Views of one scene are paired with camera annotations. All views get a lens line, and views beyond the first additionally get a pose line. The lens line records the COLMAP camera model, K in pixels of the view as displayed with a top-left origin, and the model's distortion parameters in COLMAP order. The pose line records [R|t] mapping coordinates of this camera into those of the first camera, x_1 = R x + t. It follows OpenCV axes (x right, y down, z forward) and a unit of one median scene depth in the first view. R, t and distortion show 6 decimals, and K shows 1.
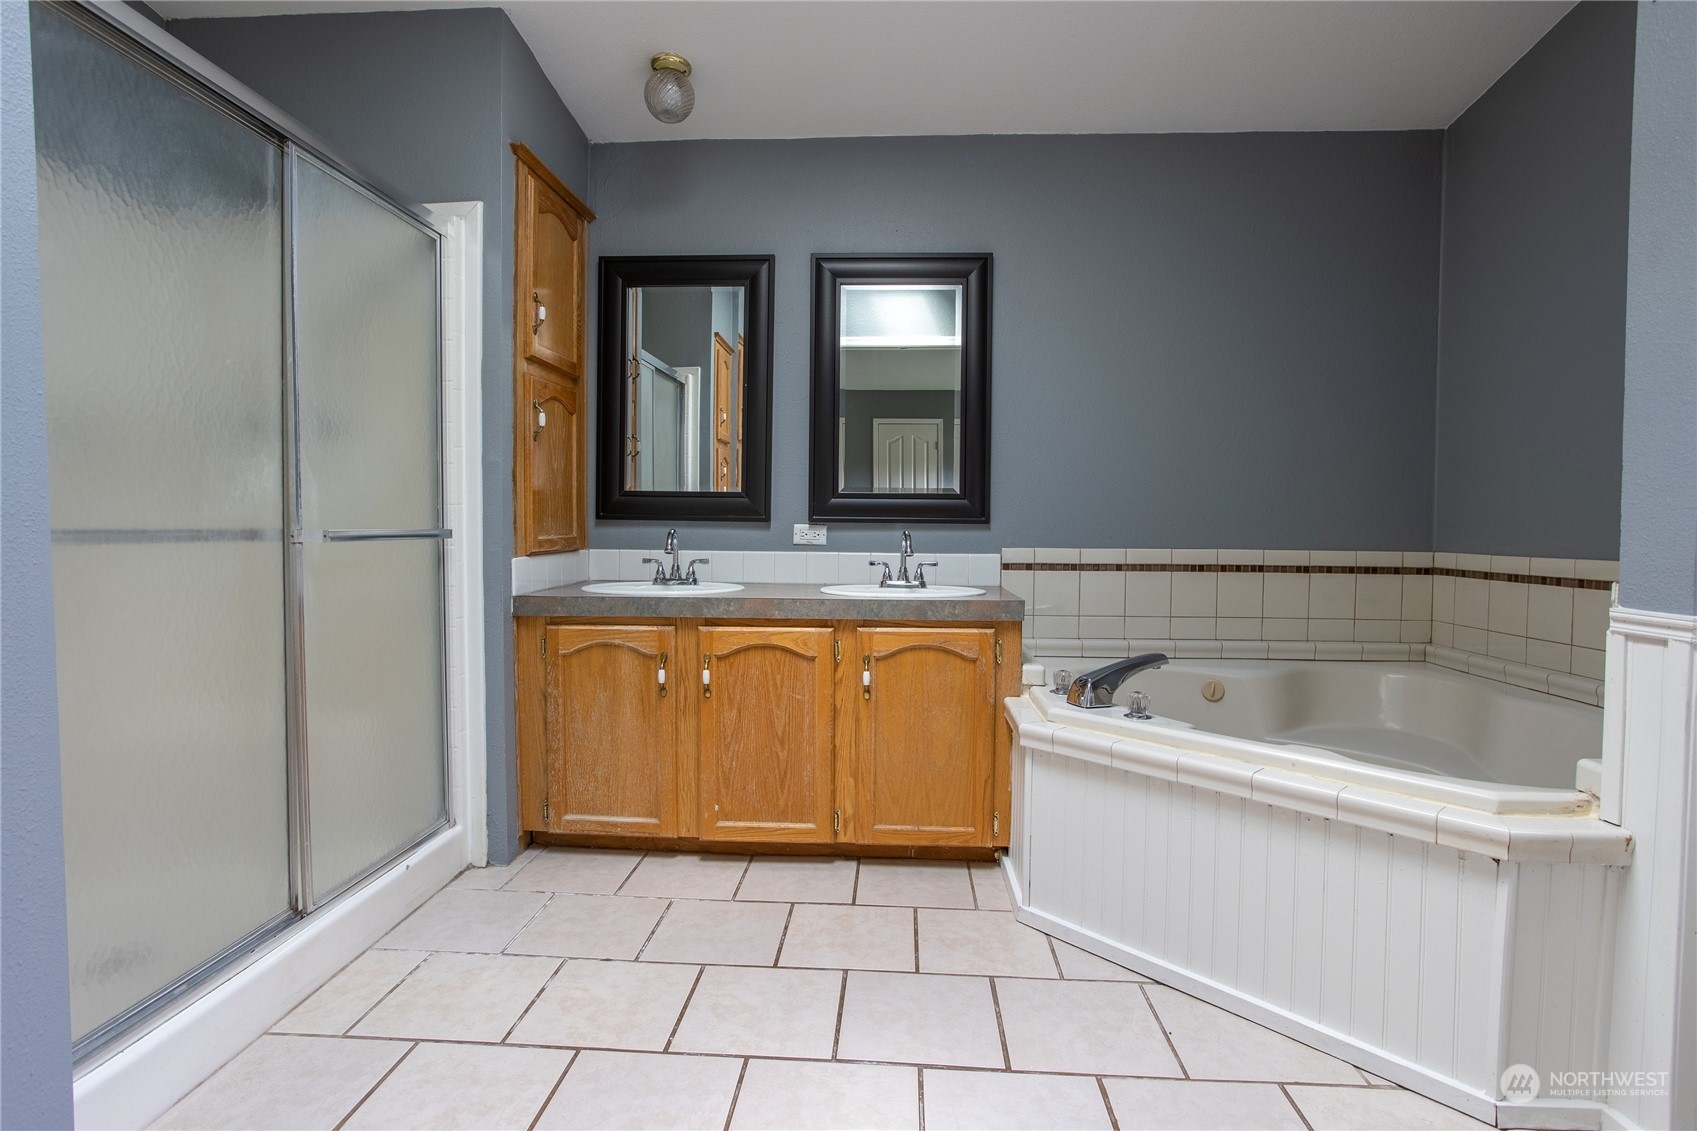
lens RADIAL K [[834.8, 0, 850.0], [0, 834.8, 553.5], [0, 0, 1]] dist [-0.057823, 0.032339]
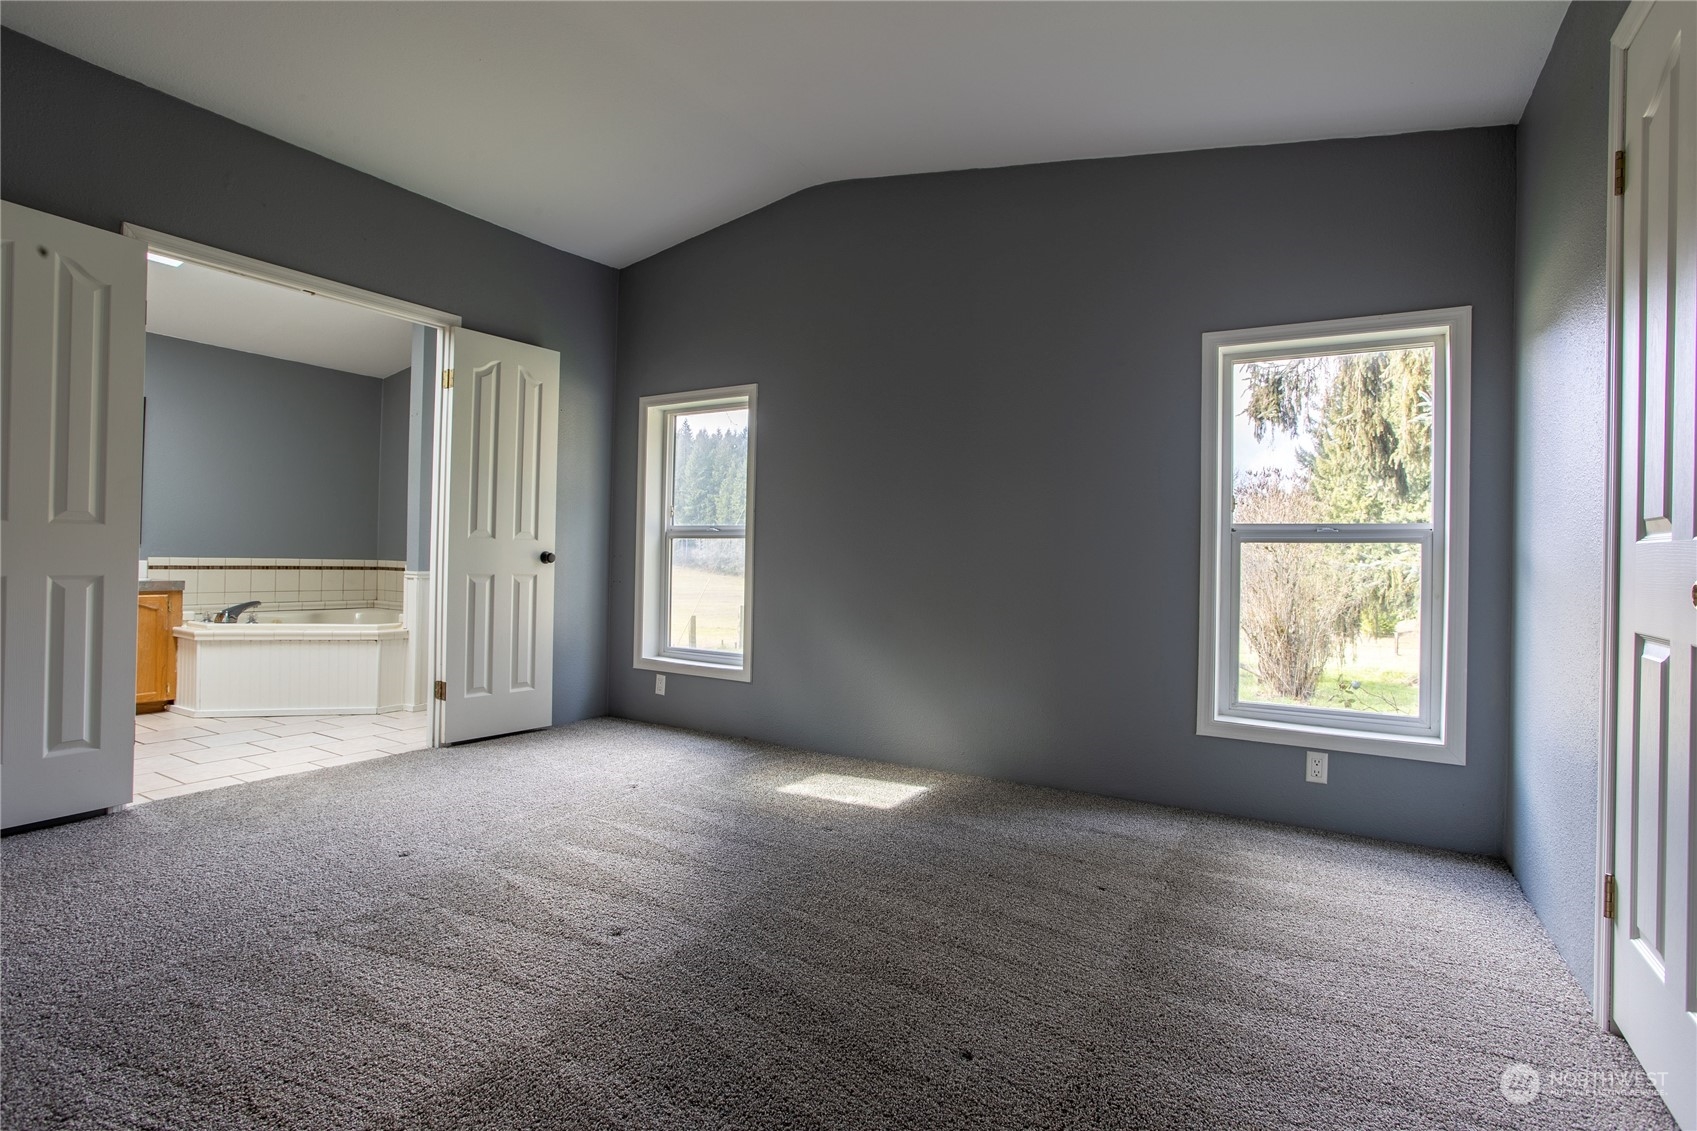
lens RADIAL K [[834.8, 0, 850.0], [0, 834.8, 553.5], [0, 0, 1]] dist [-0.057823, 0.032339]
pose [[0.467389, 0.010729, 0.883987, -0.834880], [0.013101, 0.999732, -0.019061, 0.048541], [-0.883955, 0.020490, 0.467123, -1.477756]]
